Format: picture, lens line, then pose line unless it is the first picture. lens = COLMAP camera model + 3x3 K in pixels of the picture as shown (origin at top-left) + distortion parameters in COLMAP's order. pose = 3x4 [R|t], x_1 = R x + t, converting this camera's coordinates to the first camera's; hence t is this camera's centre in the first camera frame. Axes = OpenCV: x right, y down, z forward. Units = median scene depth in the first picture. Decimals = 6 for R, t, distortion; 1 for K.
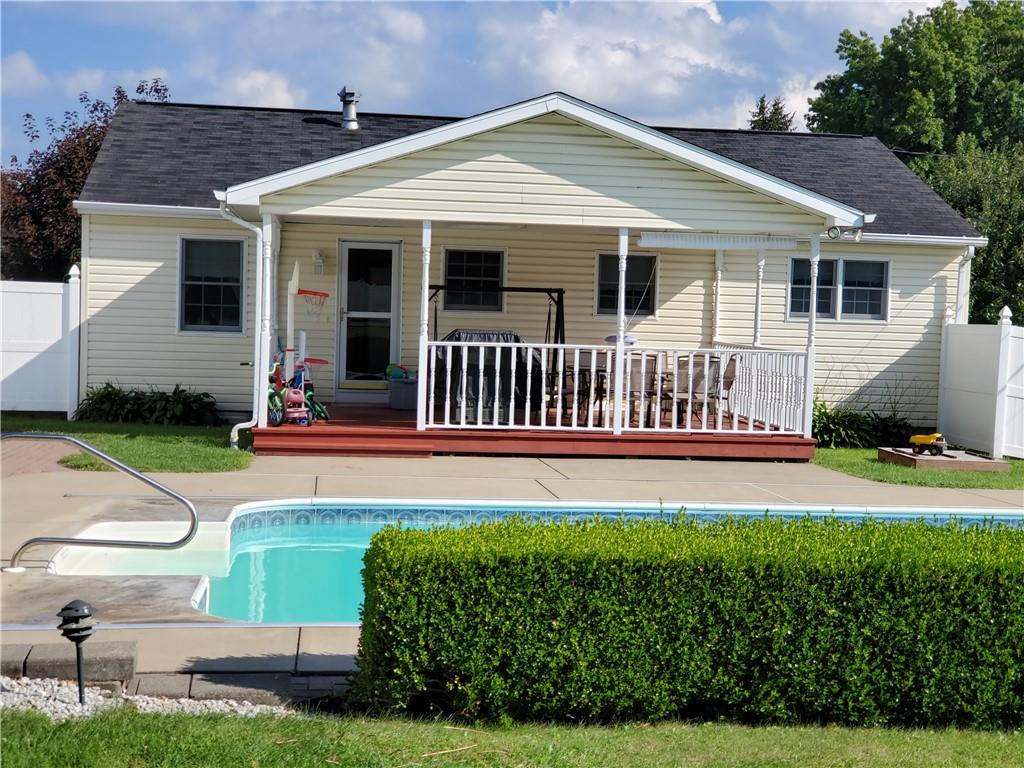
lens RADIAL K [[1508.4, 0, 513.5], [0, 1508.4, 387.3], [0, 0, 1]] dist [0.037837, 0.000000]
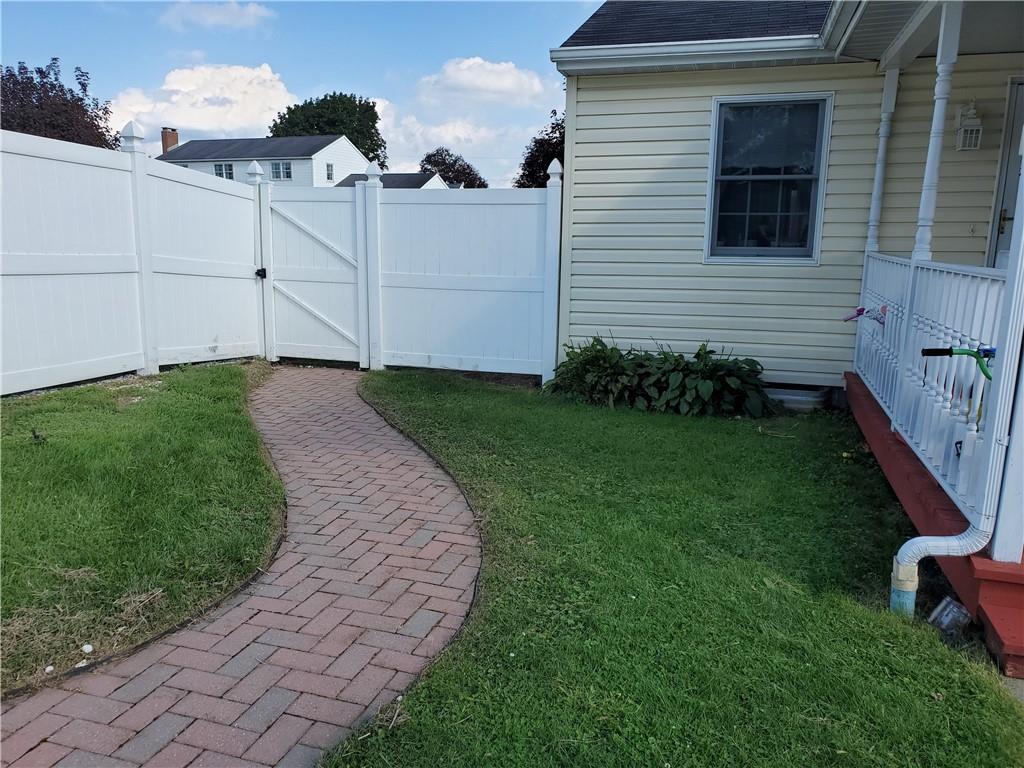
lens RADIAL K [[806.9, 0, 505.5], [0, 806.9, 393.0], [0, 0, 1]] dist [0.017436, 0.002244]
pose [[0.908421, 0.058700, -0.413915, -0.161016], [-0.008225, 0.992411, 0.122689, -0.022123], [0.417975, -0.108048, 0.902010, 0.678343]]
